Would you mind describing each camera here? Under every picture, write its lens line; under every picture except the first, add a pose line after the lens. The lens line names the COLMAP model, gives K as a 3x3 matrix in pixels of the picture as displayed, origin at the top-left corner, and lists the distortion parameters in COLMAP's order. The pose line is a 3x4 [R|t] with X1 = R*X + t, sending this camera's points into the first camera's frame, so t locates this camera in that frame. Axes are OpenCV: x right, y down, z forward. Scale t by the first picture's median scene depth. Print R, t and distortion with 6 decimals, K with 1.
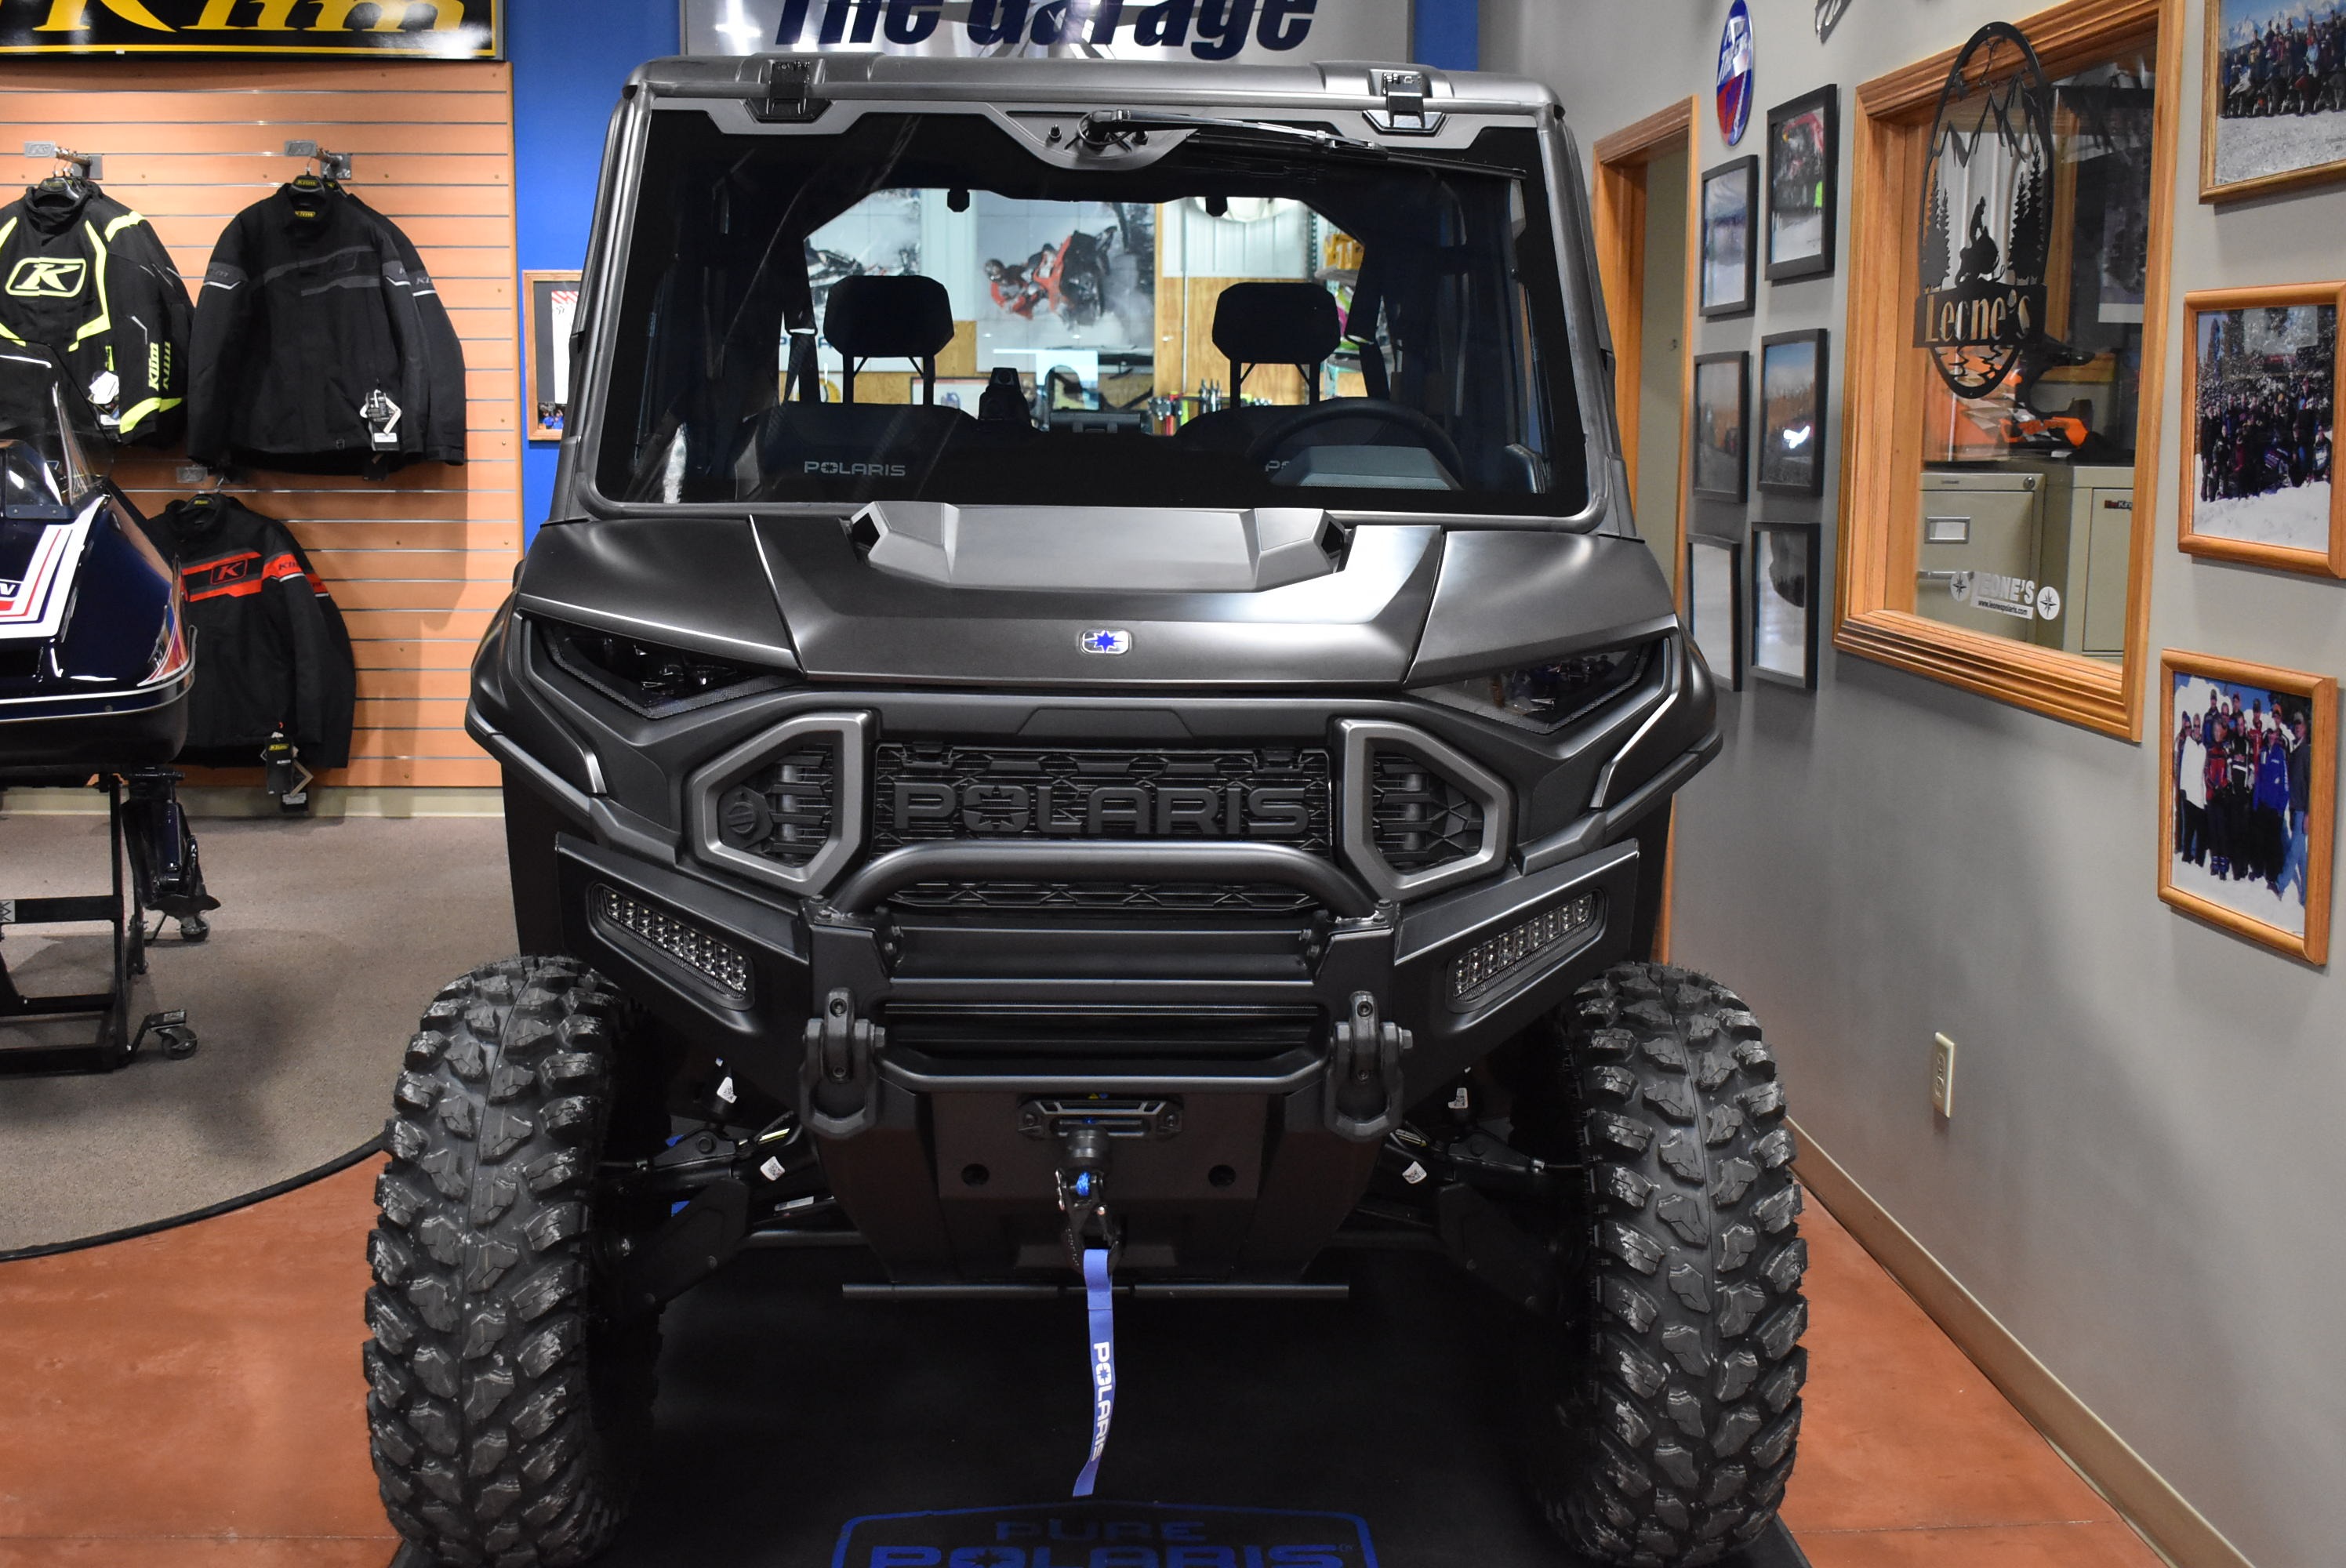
lens RADIAL K [[2520.2, 0, 1173.0], [0, 2520.2, 784.0], [0, 0, 1]] dist [-0.092308, 0.068080]
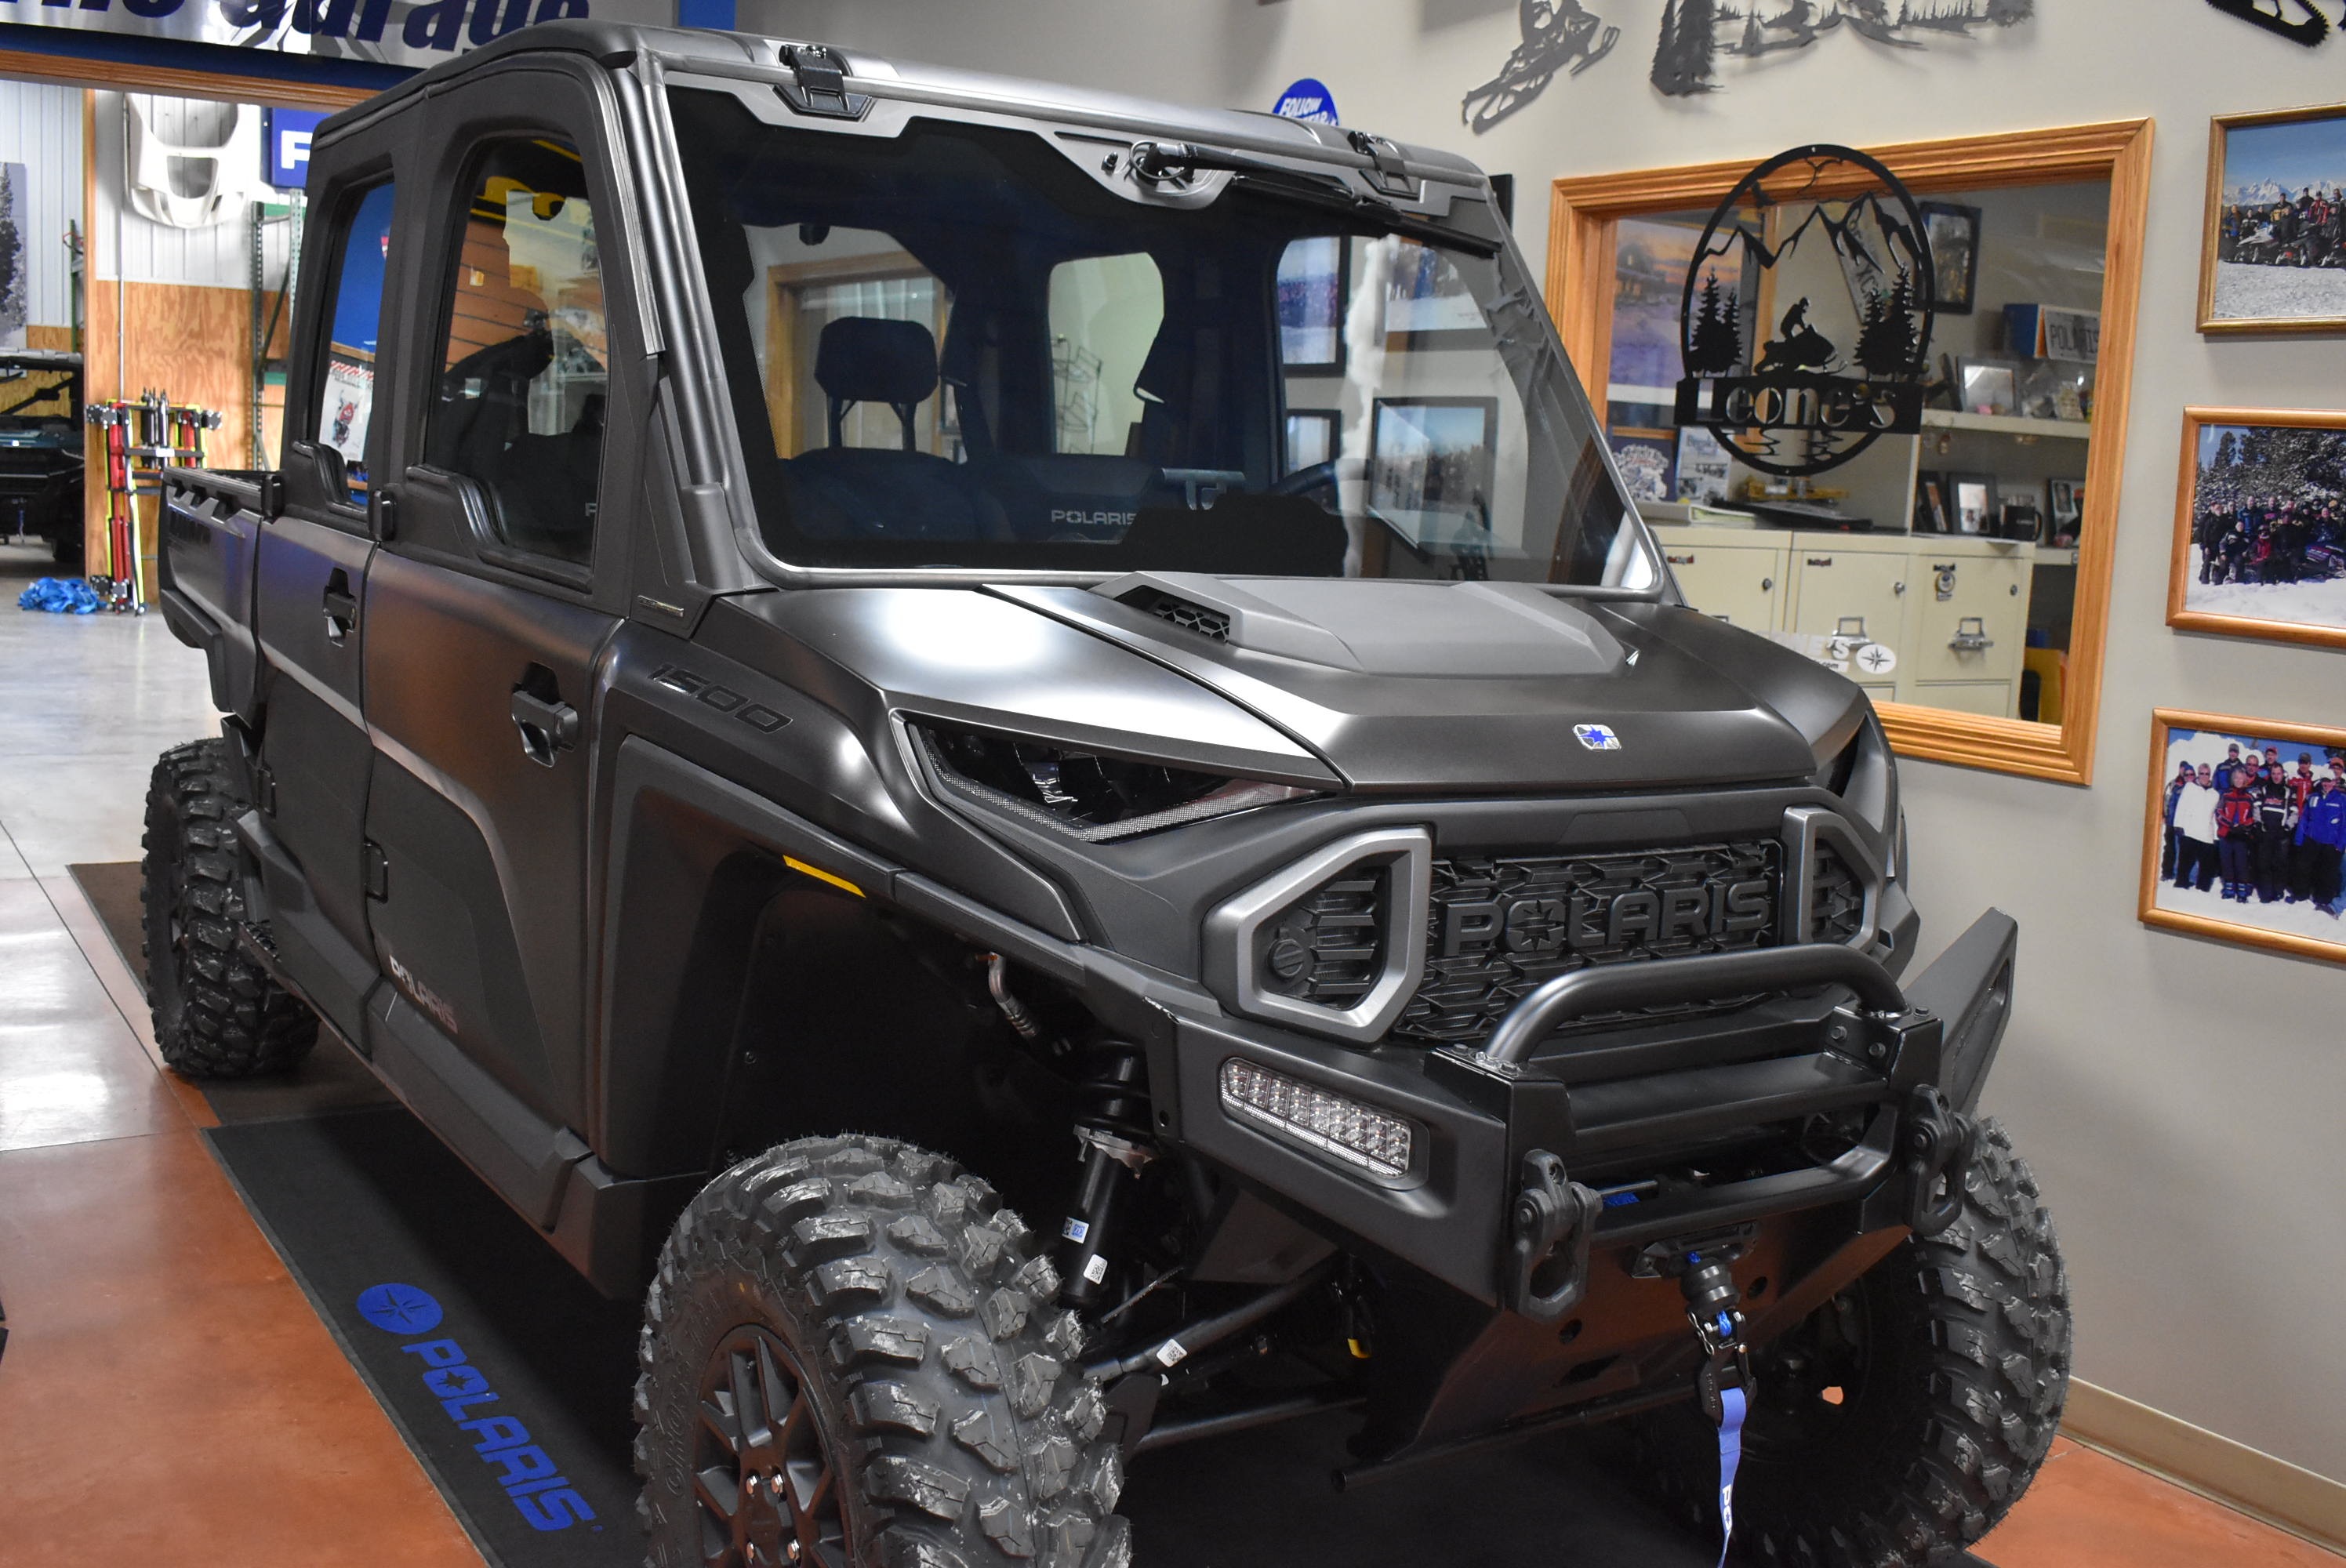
lens RADIAL K [[2268.9, 0, 1173.0], [0, 2268.9, 784.0], [0, 0, 1]] dist [-0.079300, 0.006139]
pose [[0.857081, -0.041676, 0.513493, -0.553617], [0.037057, 0.999128, 0.019237, -0.056939], [-0.513847, 0.002541, 0.857878, 0.338589]]
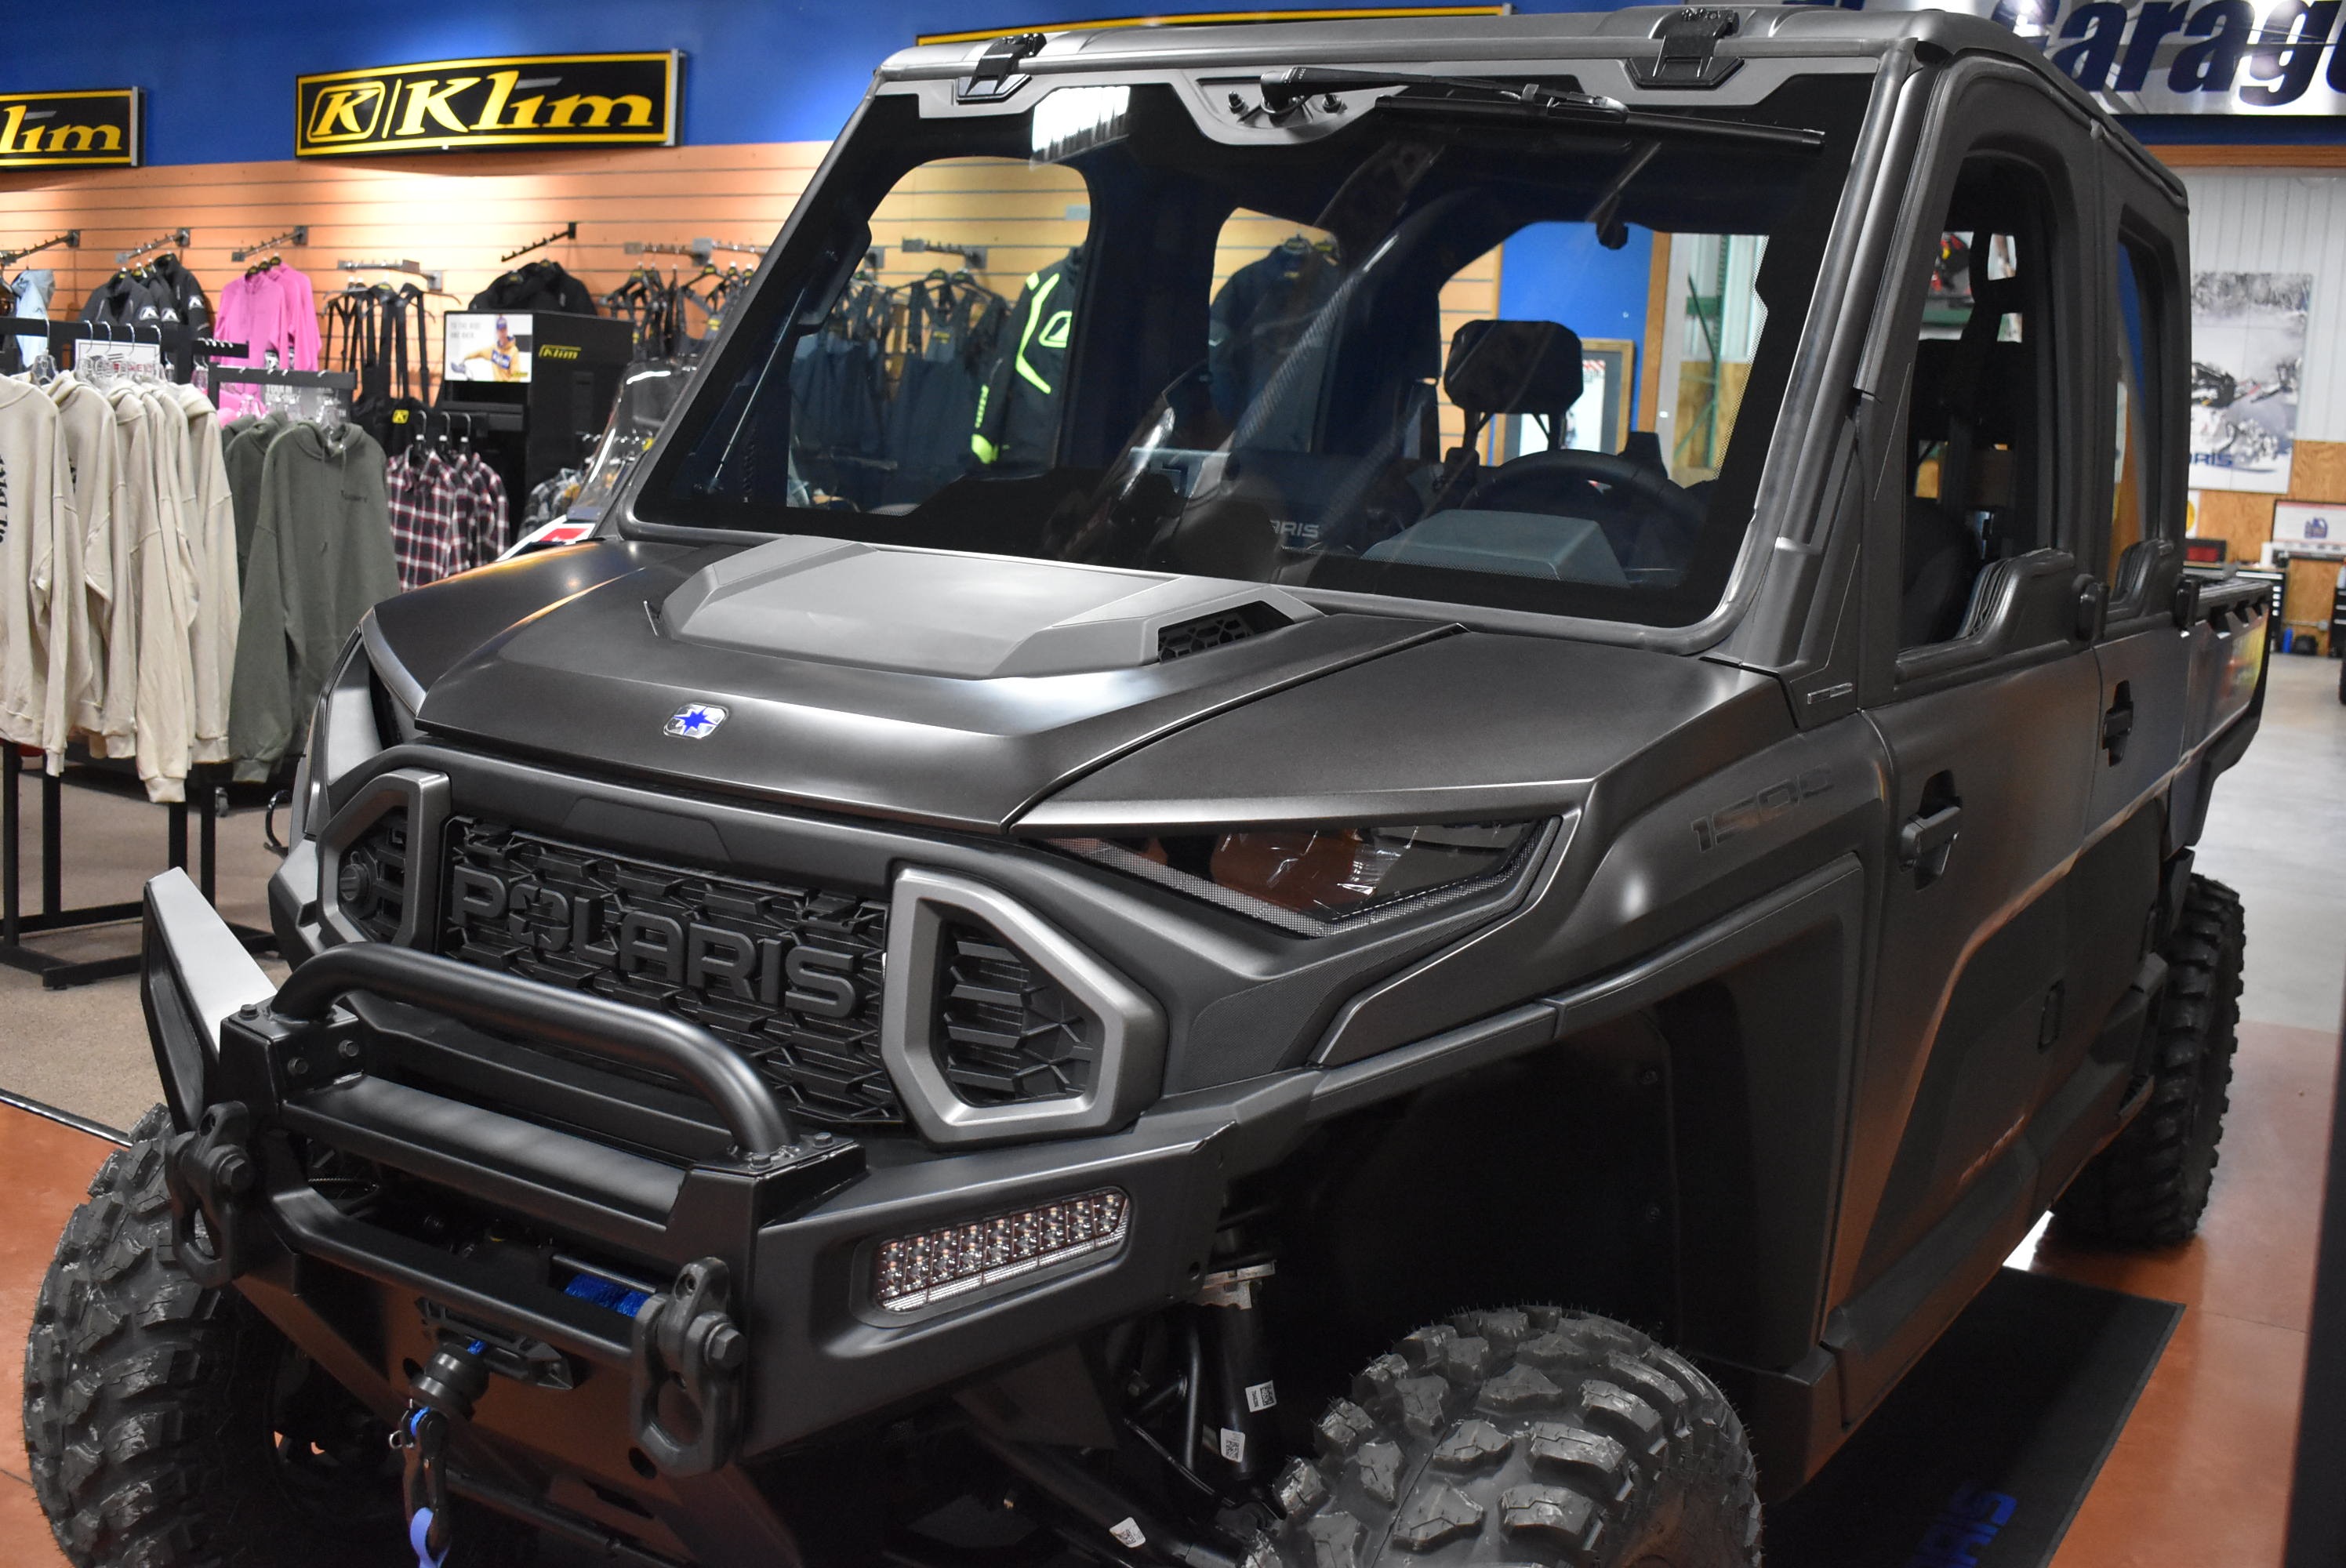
lens RADIAL K [[2345.0, 0, 1173.0], [0, 2345.0, 784.0], [0, 0, 1]] dist [-0.055929, -0.026588]
pose [[0.821473, 0.120051, -0.557467, 0.451337], [-0.137839, 0.990402, 0.010168, -0.060410], [0.553337, 0.068488, 0.830137, 0.467447]]
